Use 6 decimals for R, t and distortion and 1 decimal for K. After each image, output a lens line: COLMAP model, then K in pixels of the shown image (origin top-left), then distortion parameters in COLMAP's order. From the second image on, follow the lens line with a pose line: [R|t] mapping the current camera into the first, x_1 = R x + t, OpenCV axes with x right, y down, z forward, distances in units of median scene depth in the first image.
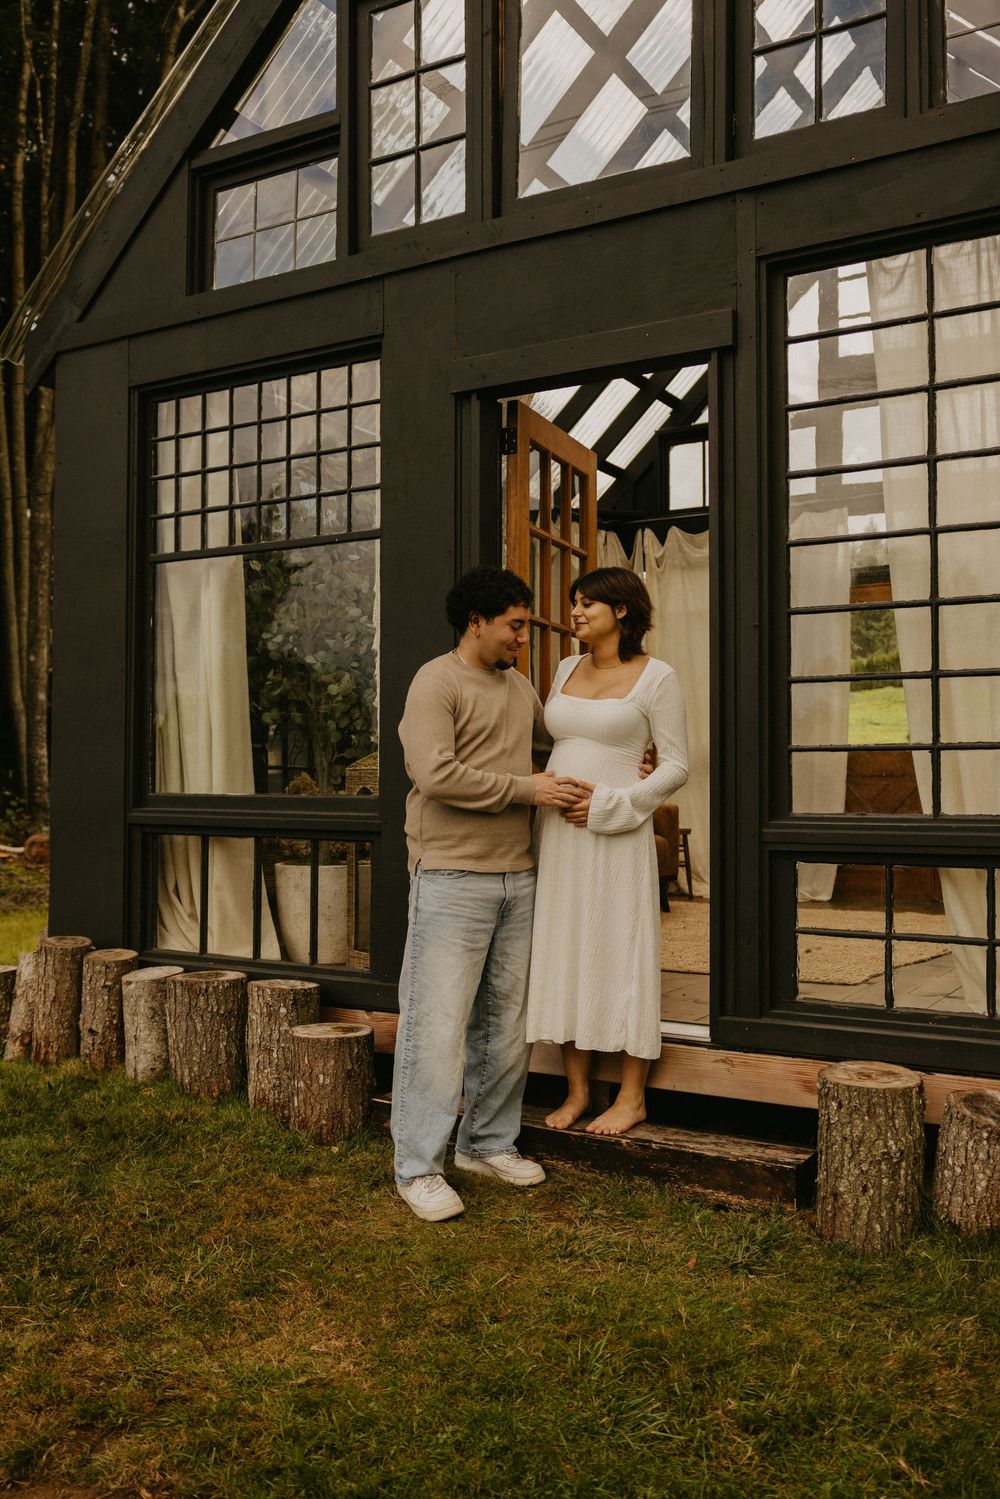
lens RADIAL K [[1316.8, 0, 498.6], [0, 1316.8, 746.4], [0, 0, 1]] dist [-0.011348, 0.001658]
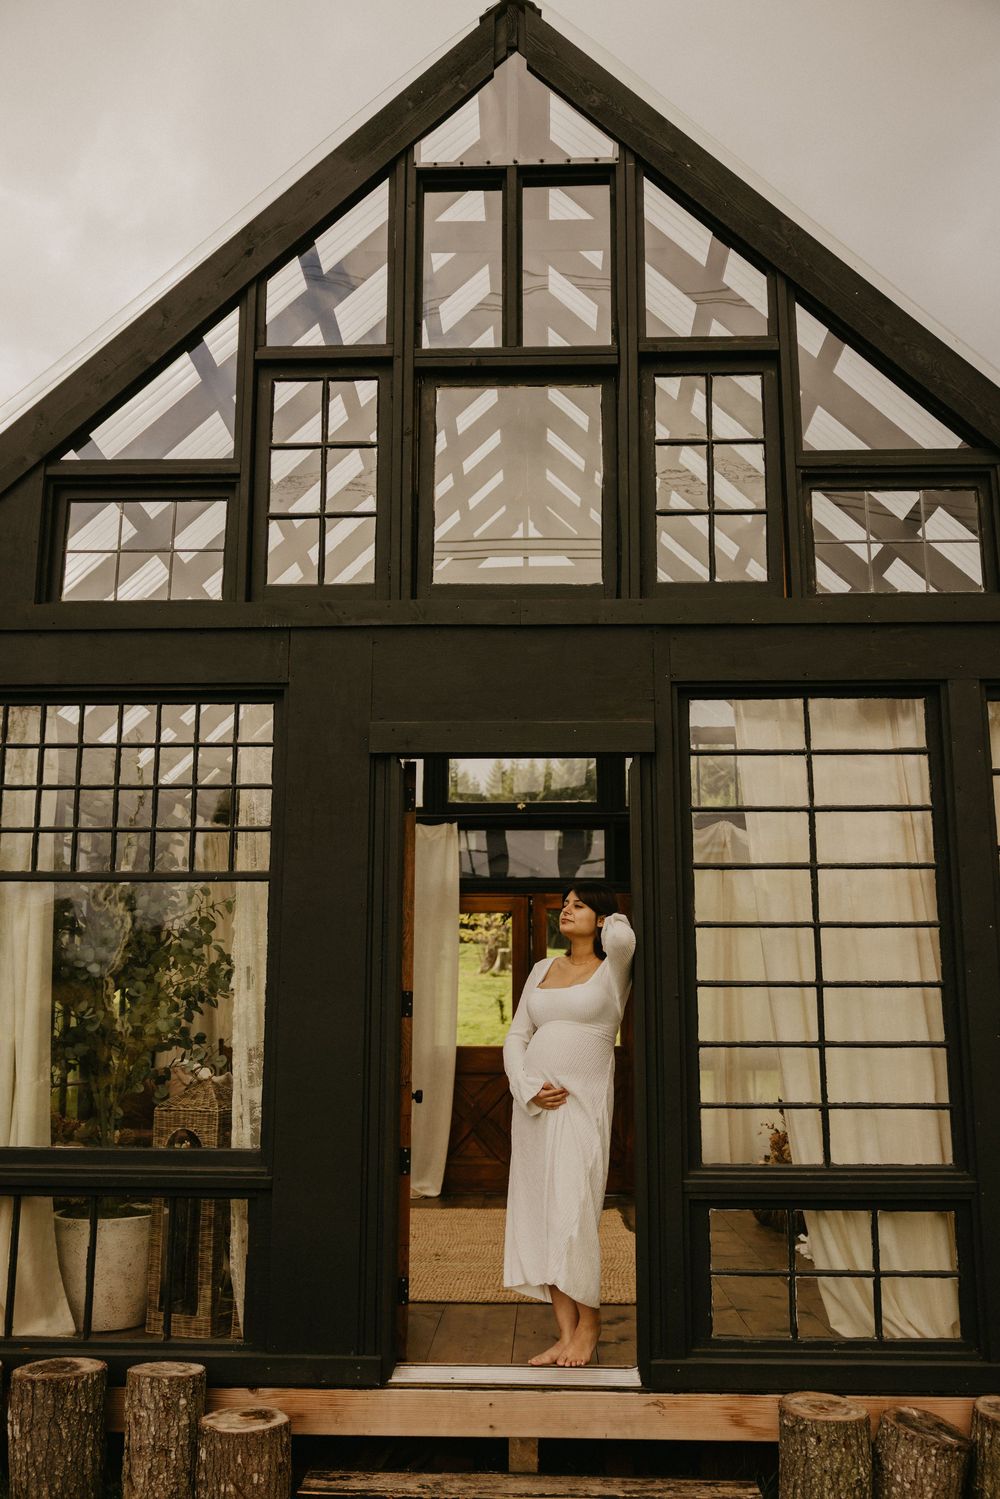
lens RADIAL K [[1314.1, 0, 492.8], [0, 1314.1, 775.1], [0, 0, 1]] dist [-0.009003, 0.017446]
pose [[0.879617, 0.088254, 0.467423, -0.483817], [-0.013308, 0.986819, -0.161277, -0.092965], [-0.475496, 0.135642, 0.869198, 0.053169]]
